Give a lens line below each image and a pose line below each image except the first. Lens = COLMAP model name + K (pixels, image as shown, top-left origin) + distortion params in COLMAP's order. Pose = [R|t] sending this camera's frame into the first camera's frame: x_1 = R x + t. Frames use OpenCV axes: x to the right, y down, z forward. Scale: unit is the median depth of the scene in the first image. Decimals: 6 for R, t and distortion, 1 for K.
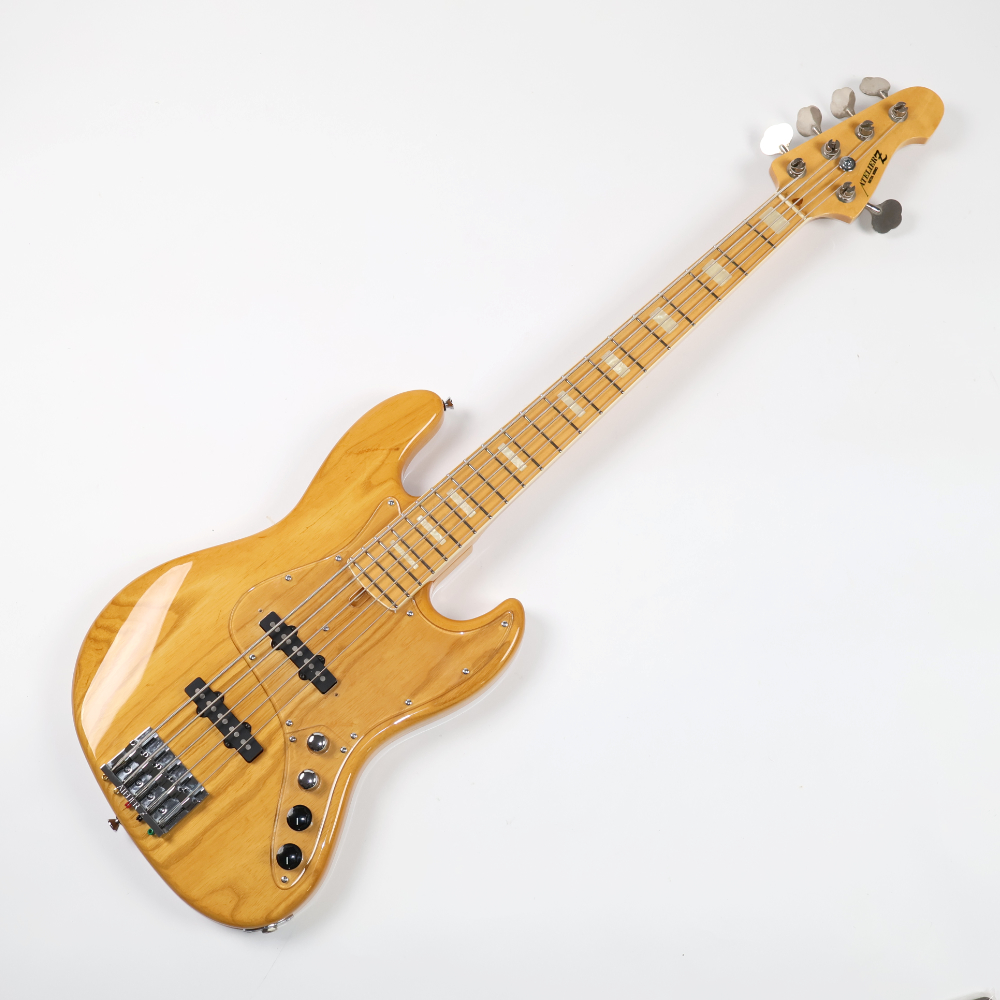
lens RADIAL K [[1229.0, 0, 500.0], [0, 1229.0, 500.0], [0, 0, 1]] dist [0.001094, 0.033419]
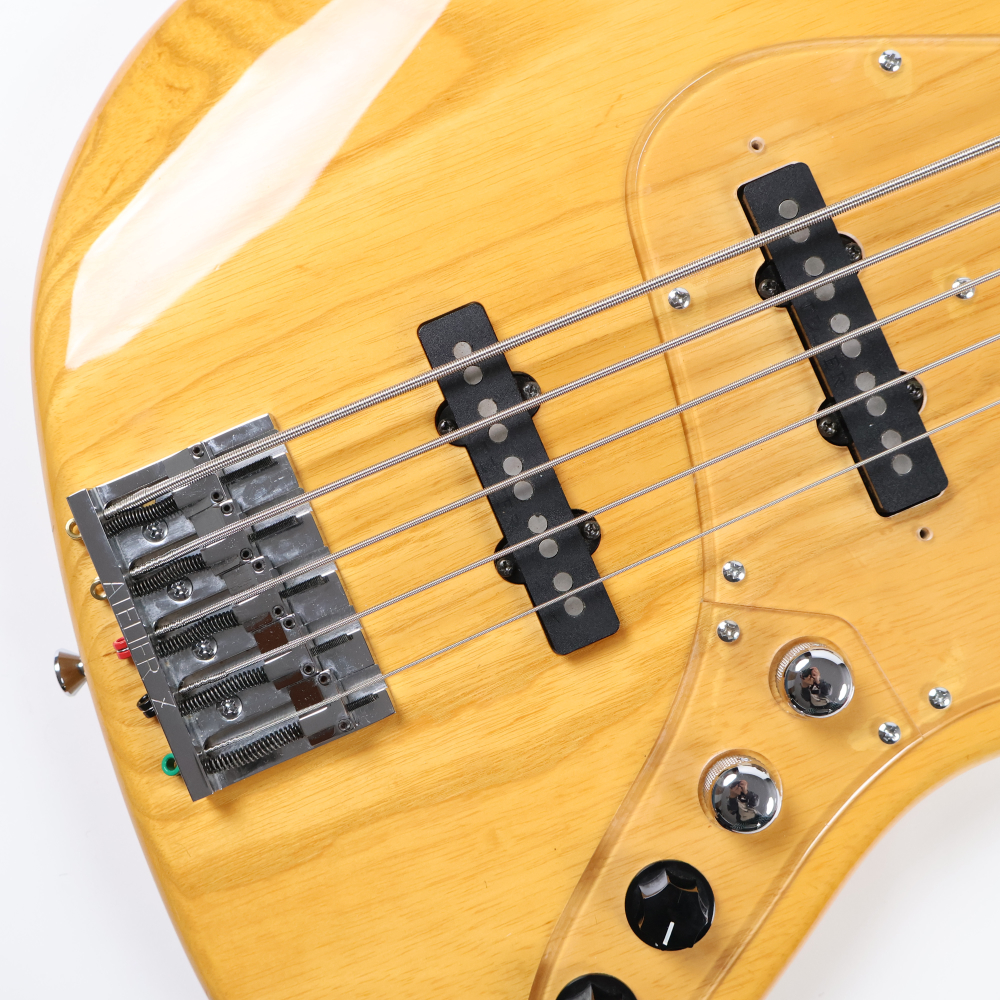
lens RADIAL K [[1675.4, 0, 500.0], [0, 1675.4, 500.0], [0, 0, 1]] dist [-0.016510, 0.021162]
pose [[0.933343, 0.350205, -0.078913, -0.196286], [-0.314396, 0.903525, 0.291201, 0.072831], [0.173280, -0.246980, 0.953402, 0.632562]]
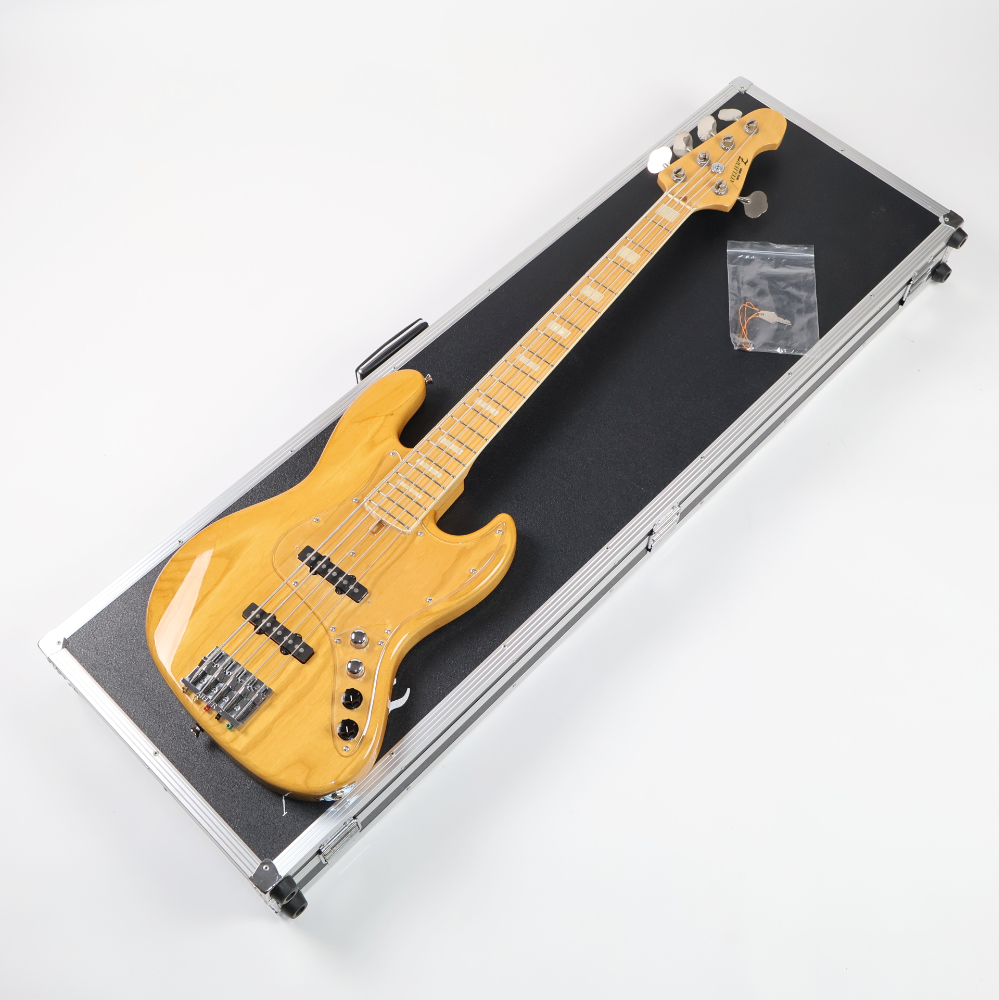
lens RADIAL K [[1229.0, 0, 499.5], [0, 1229.0, 500.0], [0, 0, 1]] dist [0.001094, 0.033419]
pose [[0.989748, -0.134948, 0.046765, -0.050125], [0.141118, 0.974454, -0.174715, 0.290406], [-0.021993, 0.179524, 0.983508, -0.200013]]
